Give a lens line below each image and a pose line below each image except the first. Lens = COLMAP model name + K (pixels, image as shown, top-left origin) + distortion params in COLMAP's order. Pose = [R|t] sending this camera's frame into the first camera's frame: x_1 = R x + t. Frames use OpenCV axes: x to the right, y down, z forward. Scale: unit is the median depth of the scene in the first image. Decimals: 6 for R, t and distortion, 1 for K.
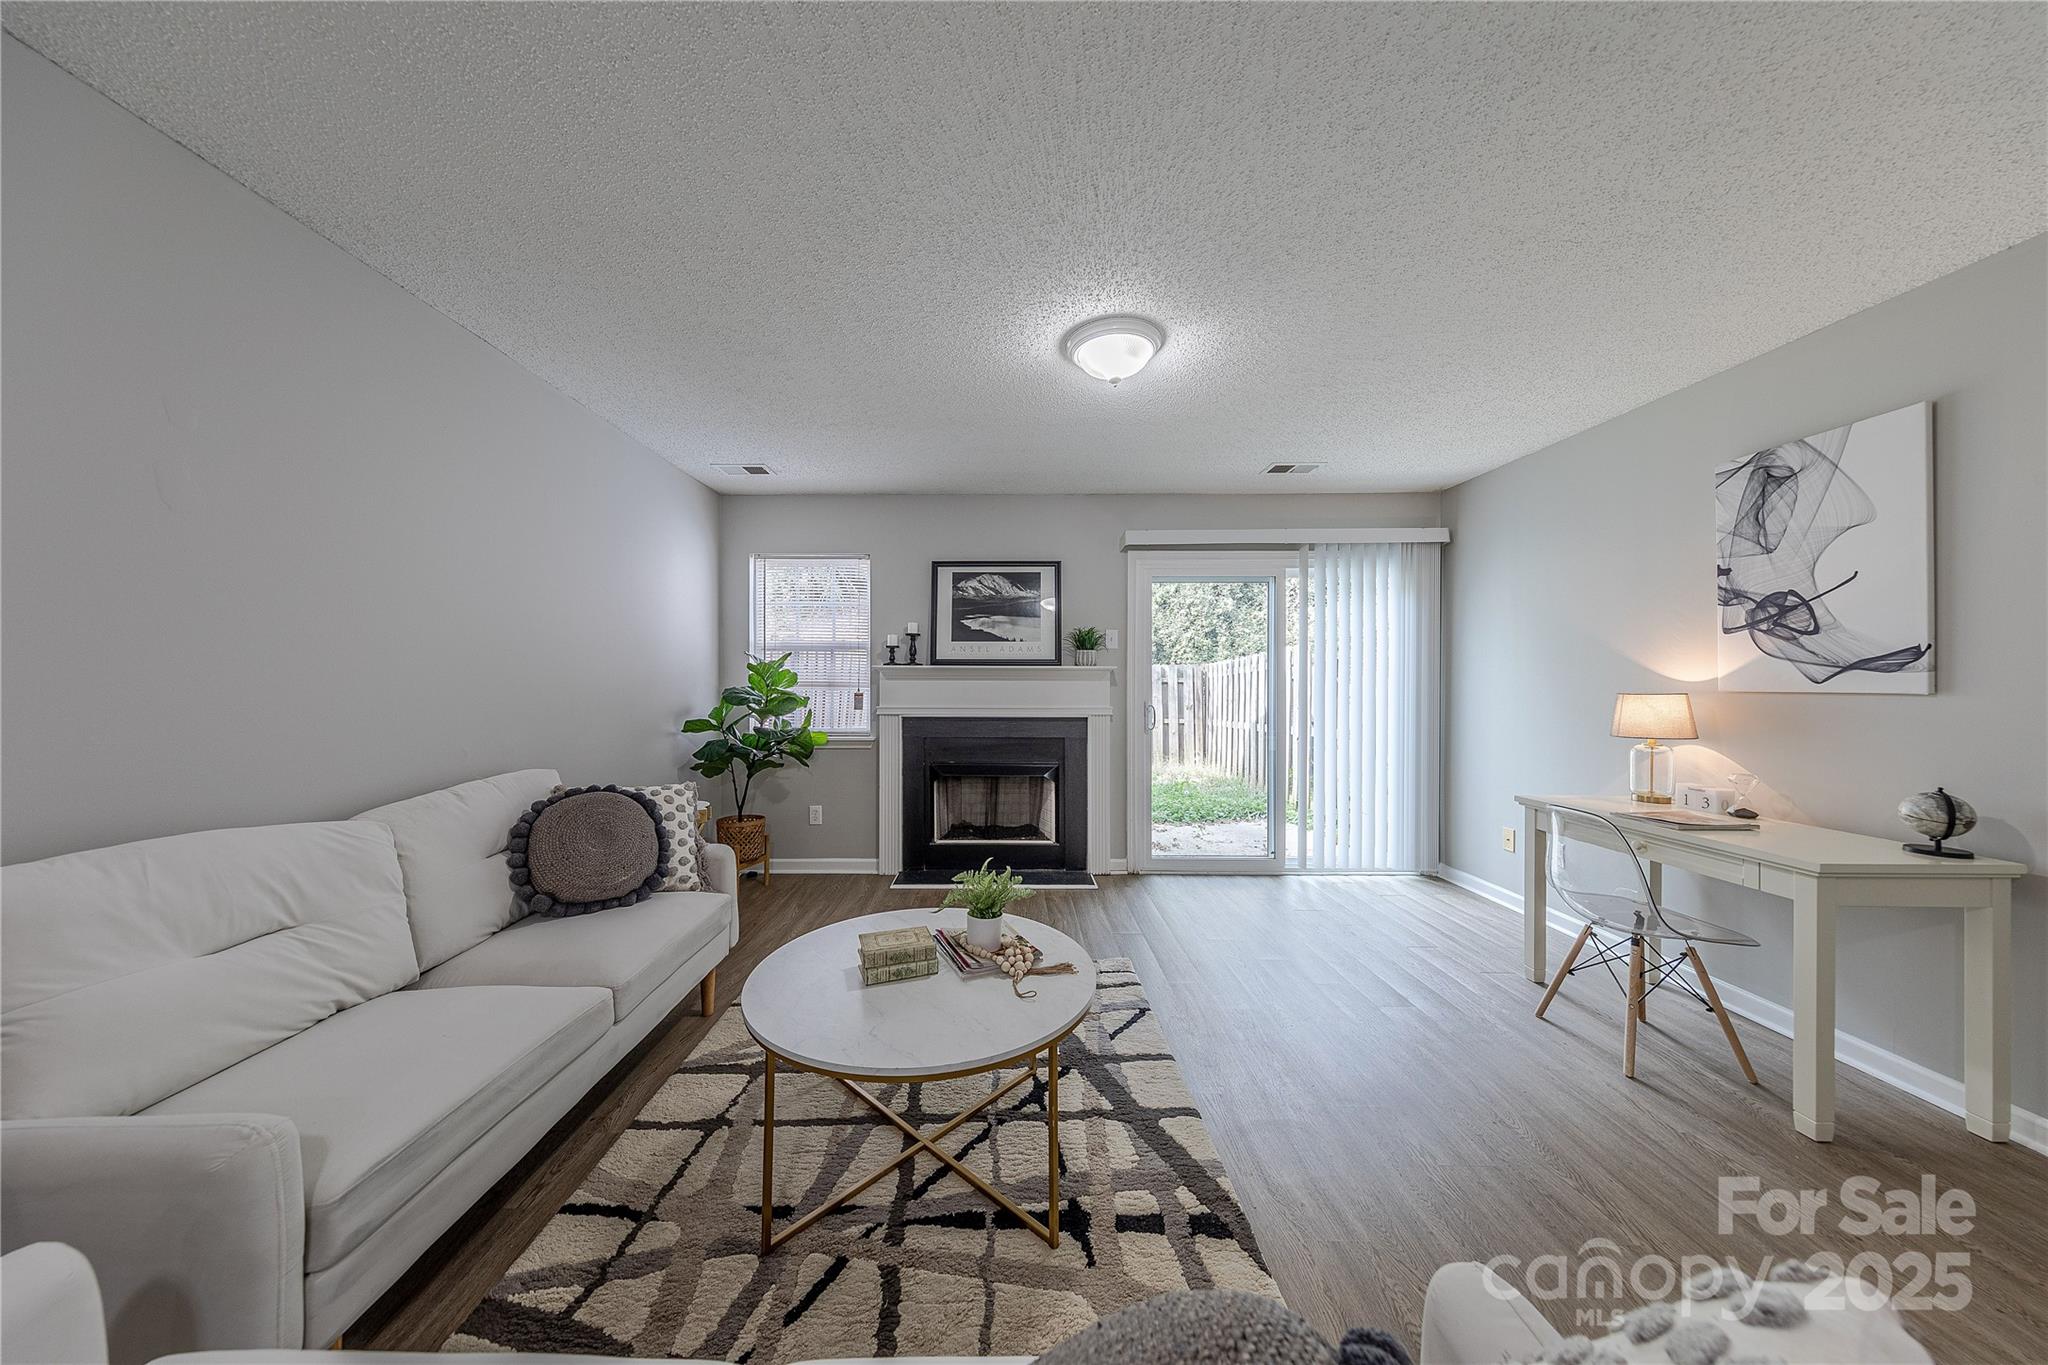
lens RADIAL K [[643.1, 0, 1009.3], [0, 643.1, 684.8], [0, 0, 1]] dist [0.000979, 0.000042]
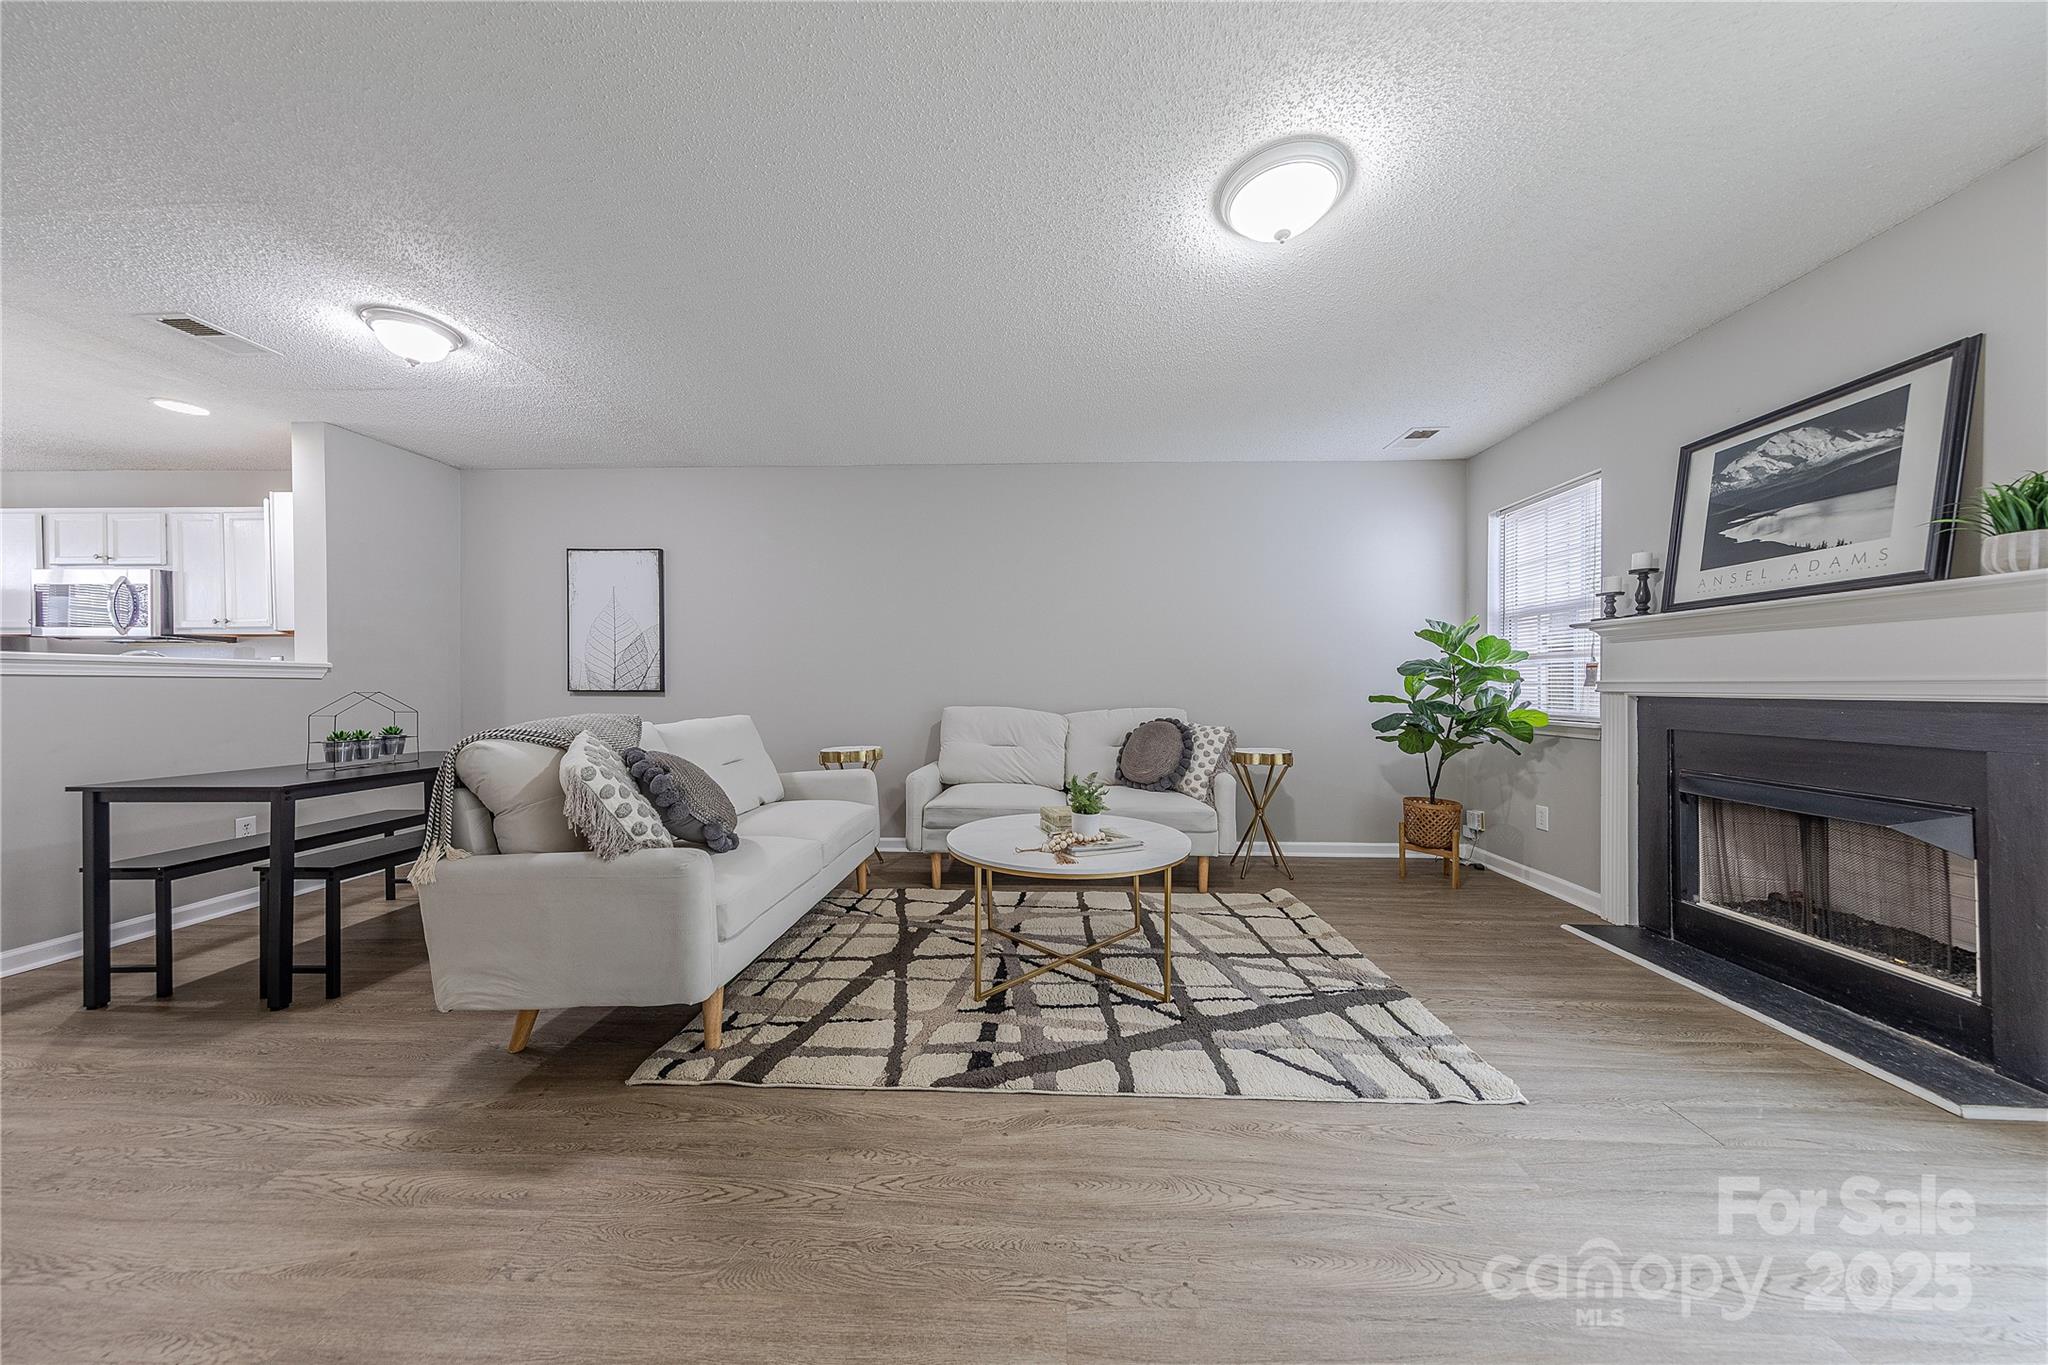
lens RADIAL K [[647.6, 0, 1035.0], [0, 647.6, 688.7], [0, 0, 1]] dist [0.001500, 0.000062]
pose [[-0.029195, 0.001116, -0.999573, 0.540126], [-0.006927, 0.999975, 0.001318, 0.046773], [0.999550, 0.006963, -0.029187, 0.400376]]
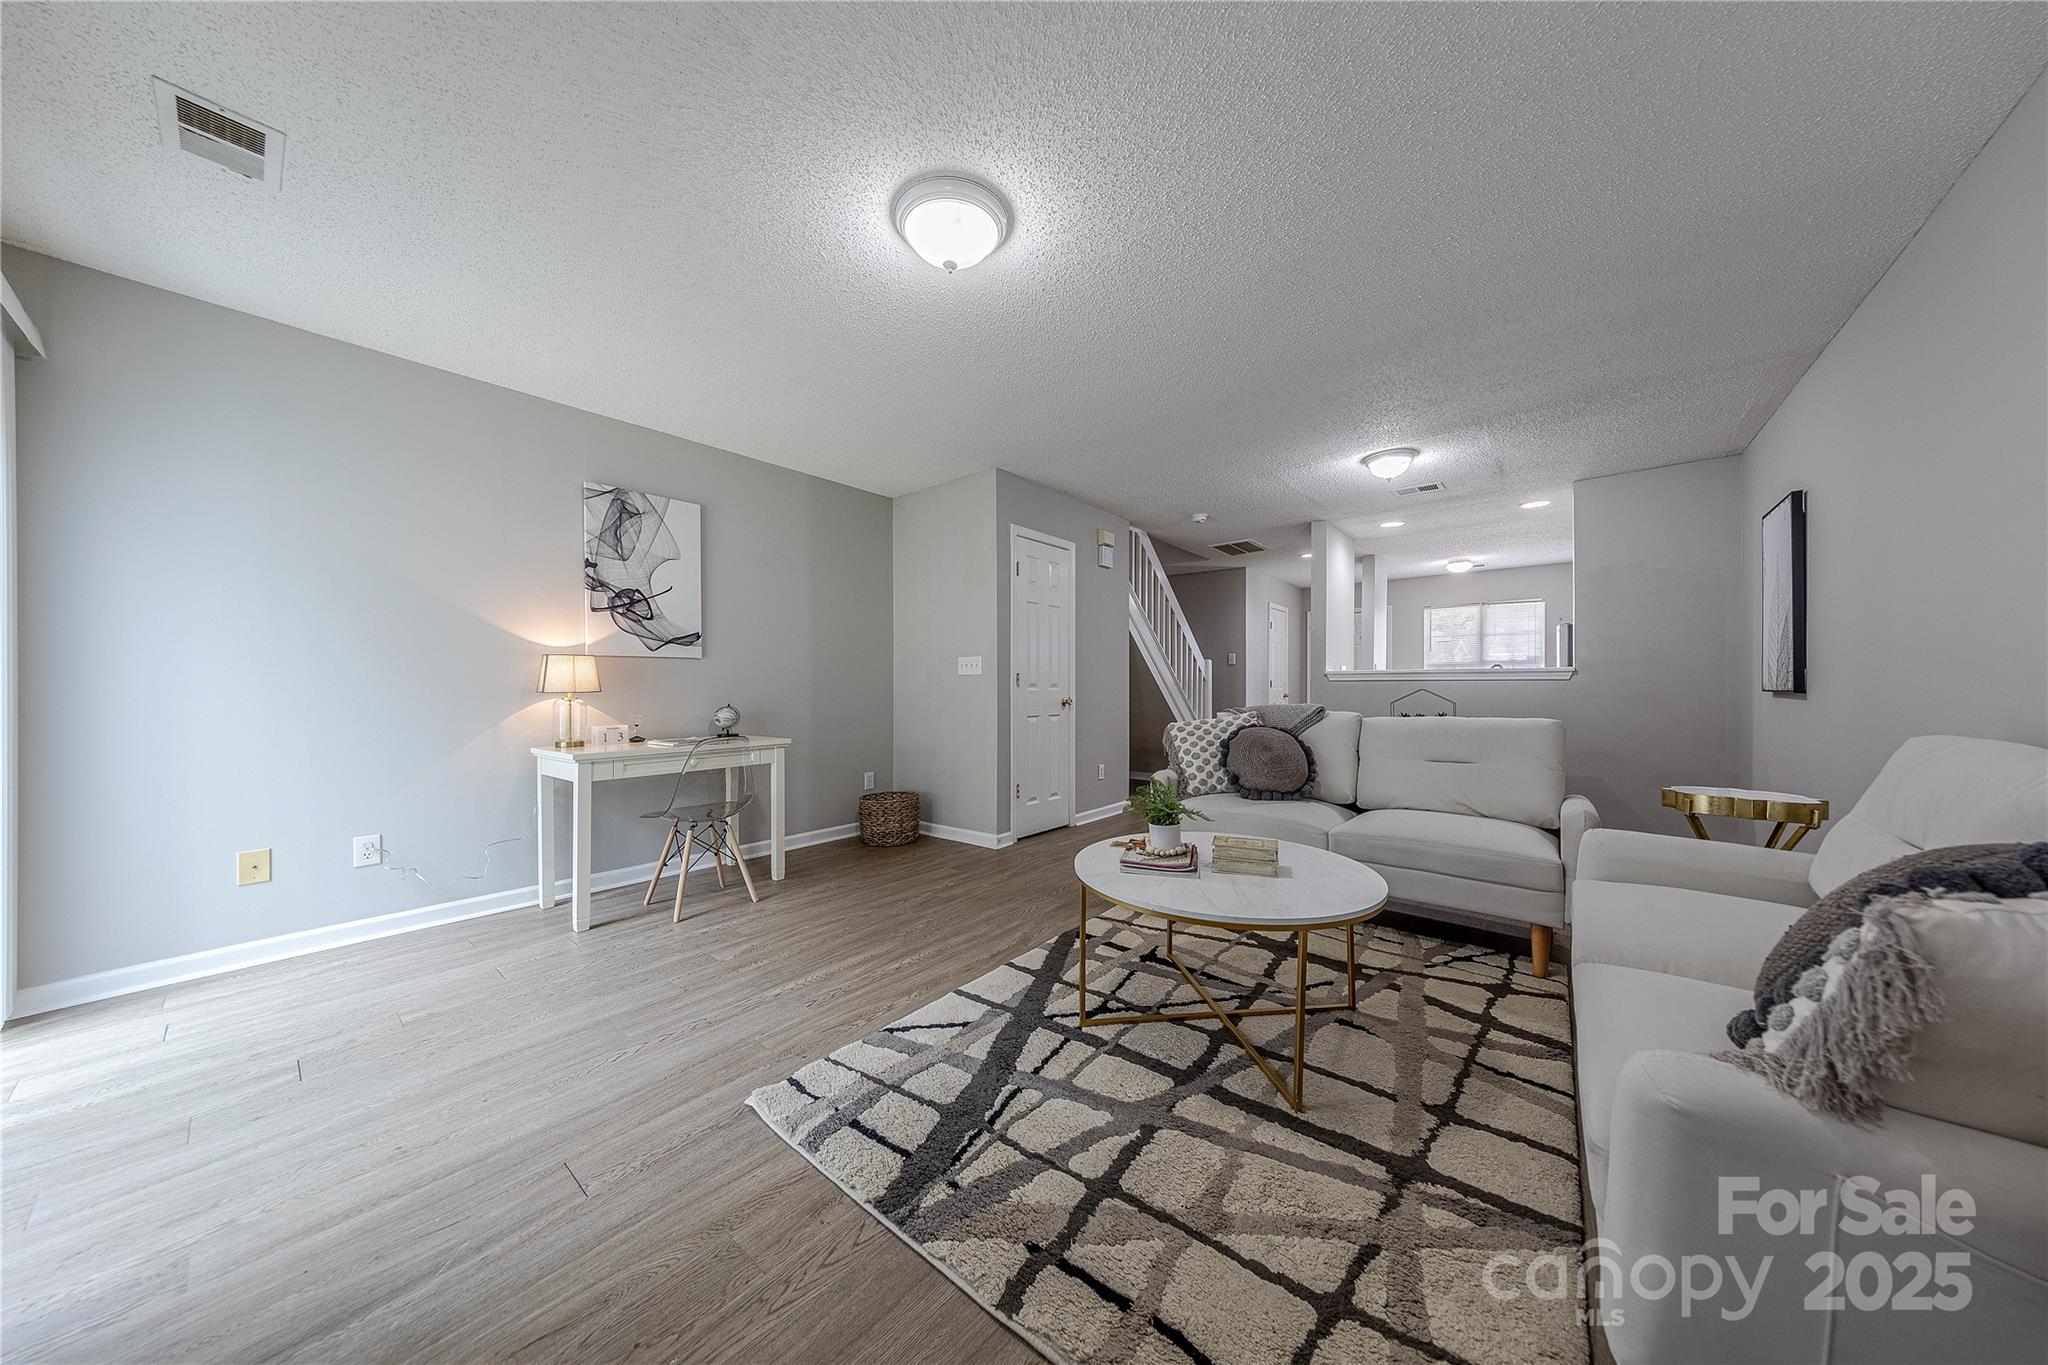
lens RADIAL K [[644.9, 0, 1010.2], [0, 644.9, 687.5], [0, 0, 1]] dist [0.014945, -0.004178]
pose [[-0.760913, -0.002949, 0.648847, -0.252054], [0.003701, 0.999954, 0.008885, 0.042073], [-0.648843, 0.009162, -0.760867, 0.890762]]
